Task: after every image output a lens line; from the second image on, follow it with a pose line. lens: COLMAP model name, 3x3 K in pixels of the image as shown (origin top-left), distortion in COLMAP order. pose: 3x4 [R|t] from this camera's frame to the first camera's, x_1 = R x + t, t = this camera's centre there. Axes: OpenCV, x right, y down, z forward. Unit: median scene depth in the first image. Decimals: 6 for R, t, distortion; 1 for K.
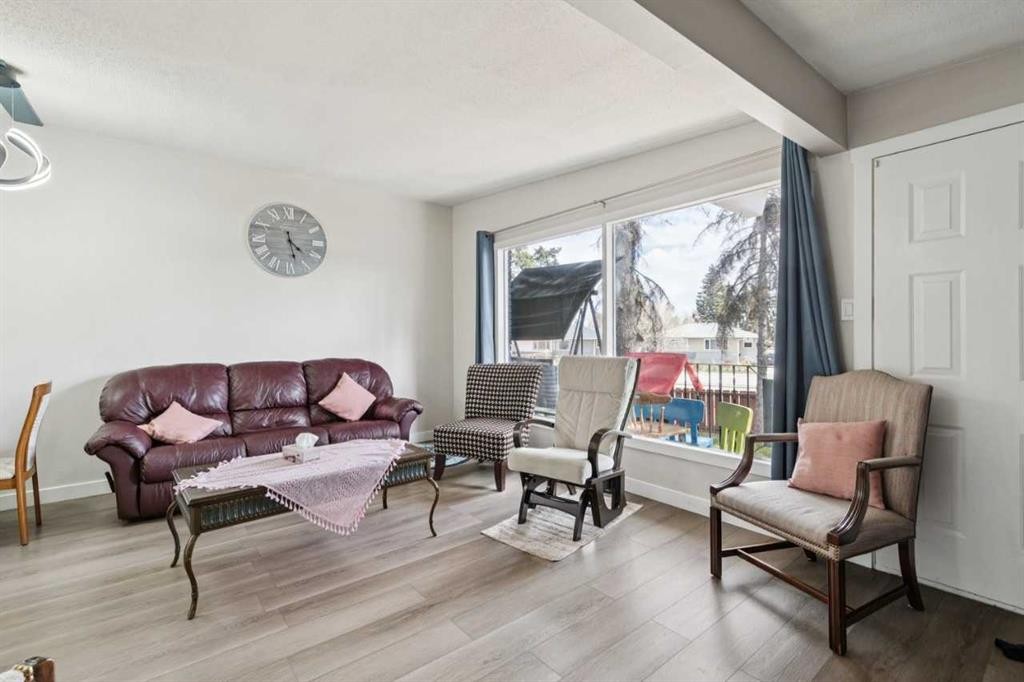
lens RADIAL K [[468.5, 0, 505.8], [0, 468.5, 335.6], [0, 0, 1]] dist [0.012019, -0.000363]
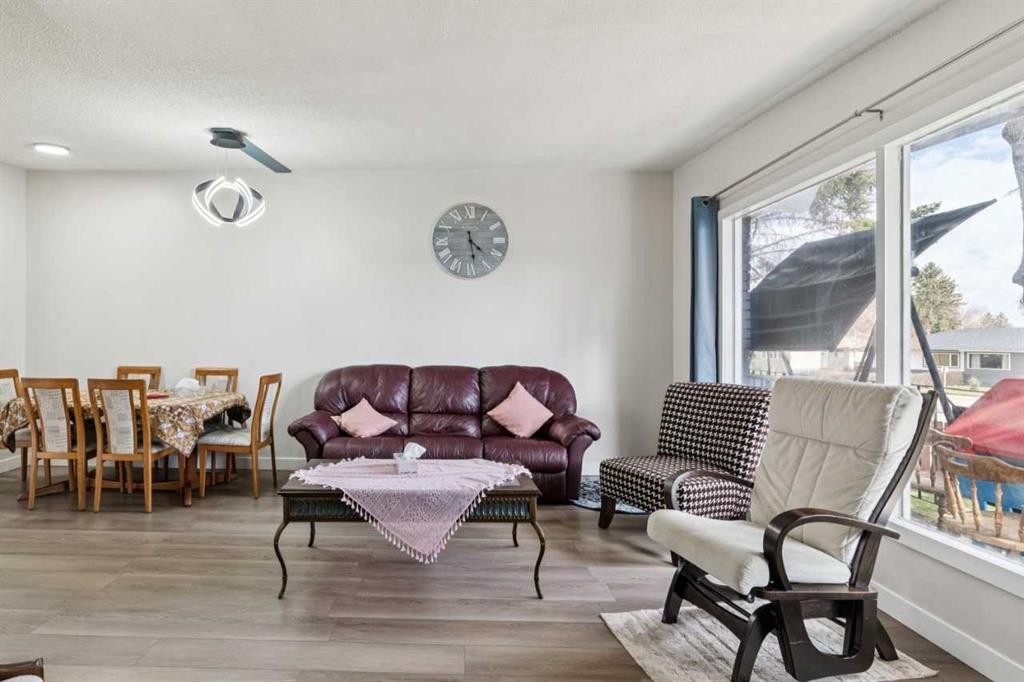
lens RADIAL K [[524.8, 0, 516.3], [0, 524.8, 339.4], [0, 0, 1]] dist [0.007379, -0.000451]
pose [[0.762209, 0.009943, -0.647255, 0.327985], [-0.012935, 0.999916, 0.000129, -0.002260], [0.647202, 0.008274, 0.762273, 0.264204]]
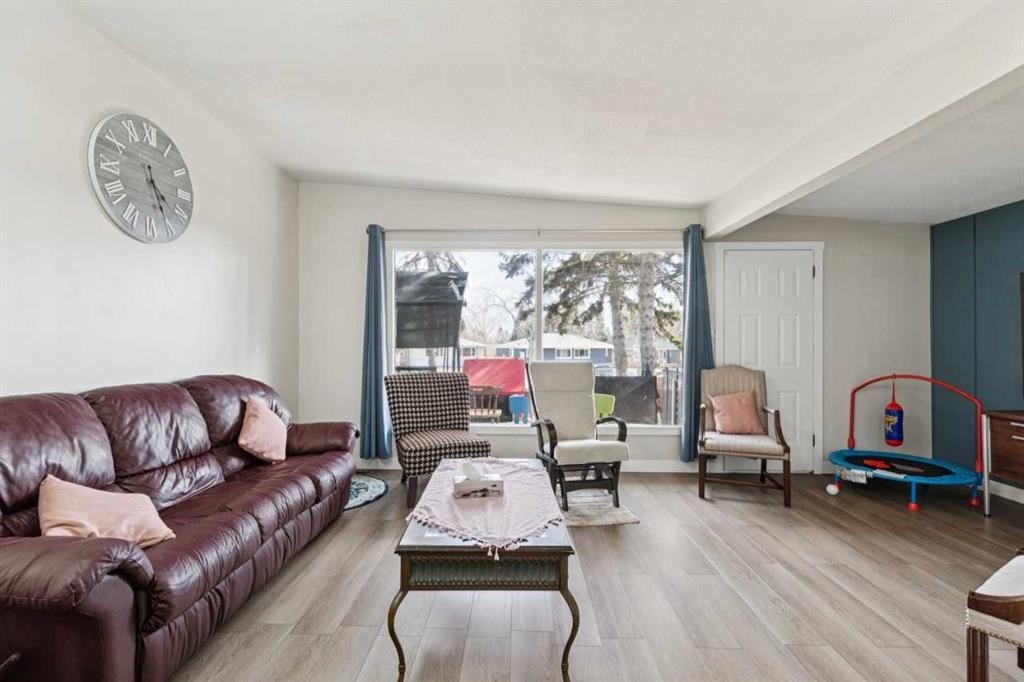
lens RADIAL K [[468.5, 0, 505.3], [0, 468.5, 345.0], [0, 0, 1]] dist [0.012019, -0.000363]
pose [[0.648363, 0.006472, 0.761304, -0.669295], [-0.007750, 0.999968, -0.001901, 0.004499], [-0.761292, -0.004668, 0.648393, 0.284344]]
